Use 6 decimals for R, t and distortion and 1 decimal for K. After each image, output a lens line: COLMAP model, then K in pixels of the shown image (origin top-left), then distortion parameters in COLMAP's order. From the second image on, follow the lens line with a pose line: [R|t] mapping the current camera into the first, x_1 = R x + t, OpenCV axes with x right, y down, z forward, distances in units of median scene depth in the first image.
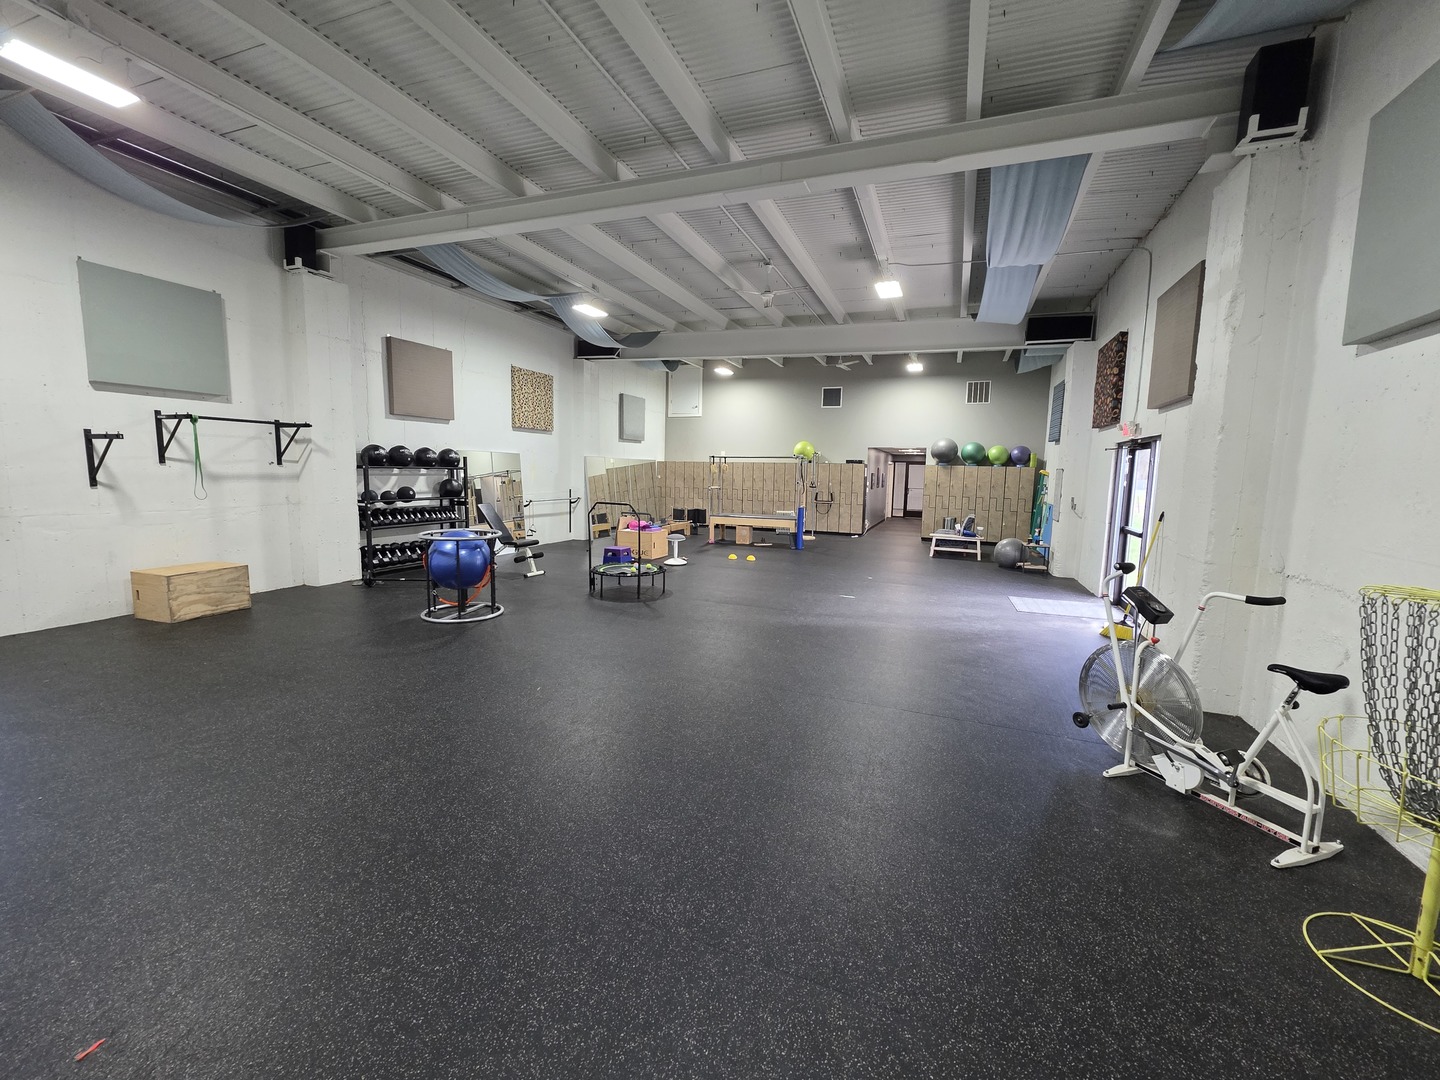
lens RADIAL K [[577.9, 0, 728.0], [0, 577.9, 537.9], [0, 0, 1]] dist [0.001592, 0.001816]
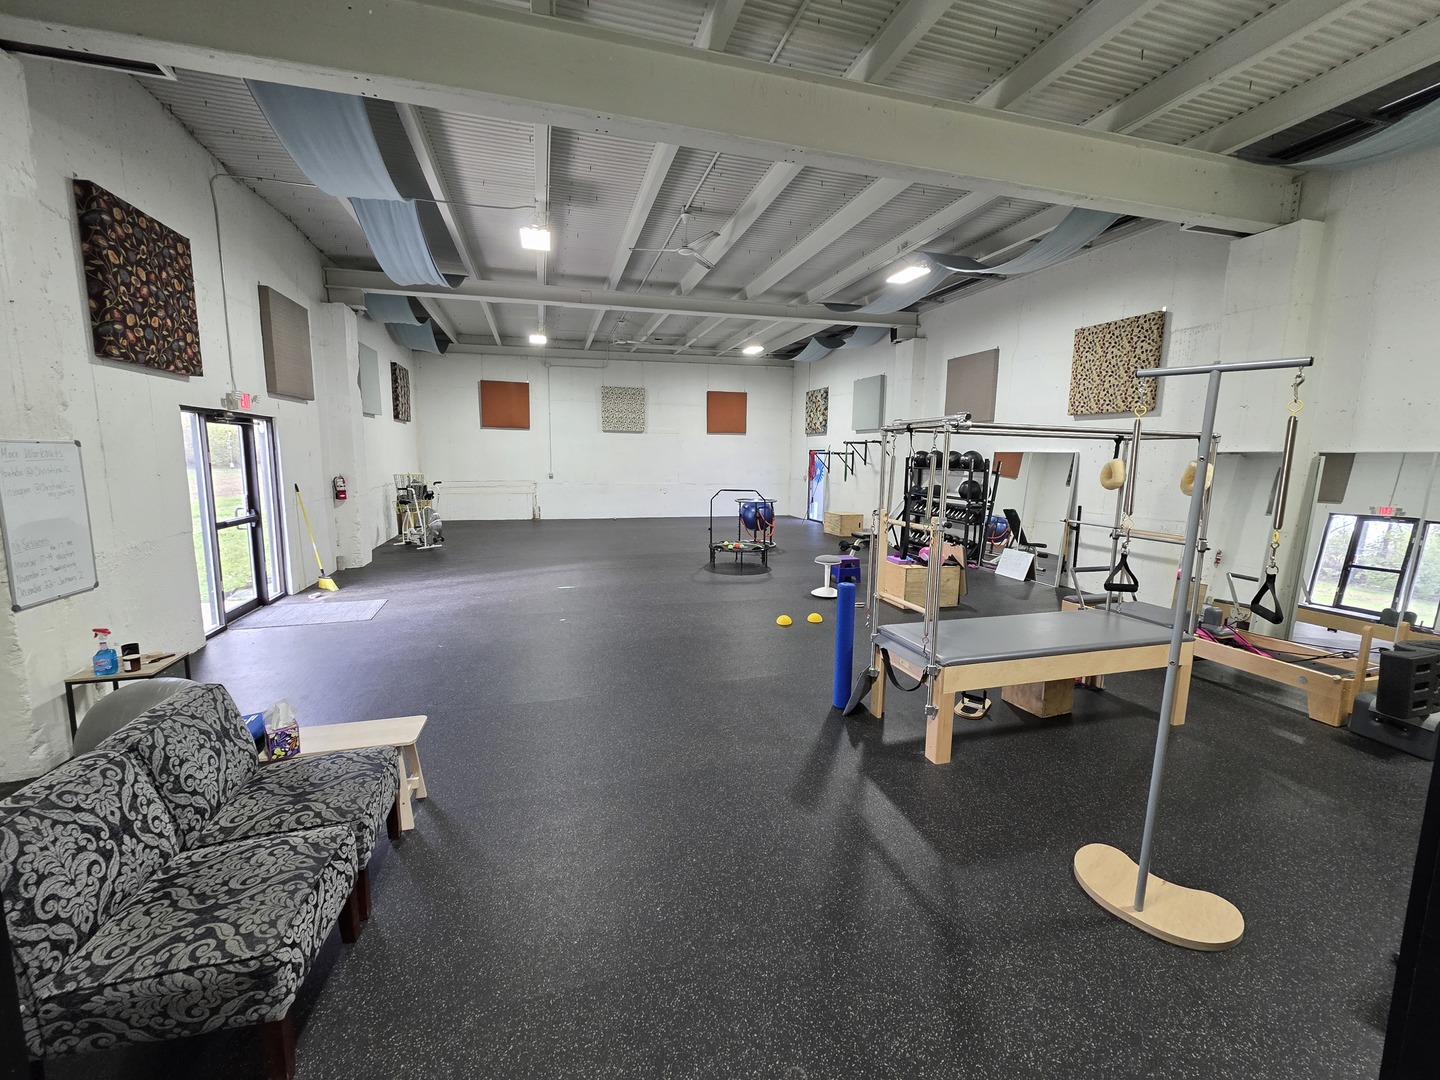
lens RADIAL K [[577.9, 0, 715.0], [0, 577.9, 536.8], [0, 0, 1]] dist [0.001592, 0.001816]
pose [[-0.786854, 0.055229, -0.614663, 0.514523], [-0.102260, 0.970551, 0.218114, -0.189787], [0.608608, 0.234480, -0.758034, 1.588254]]
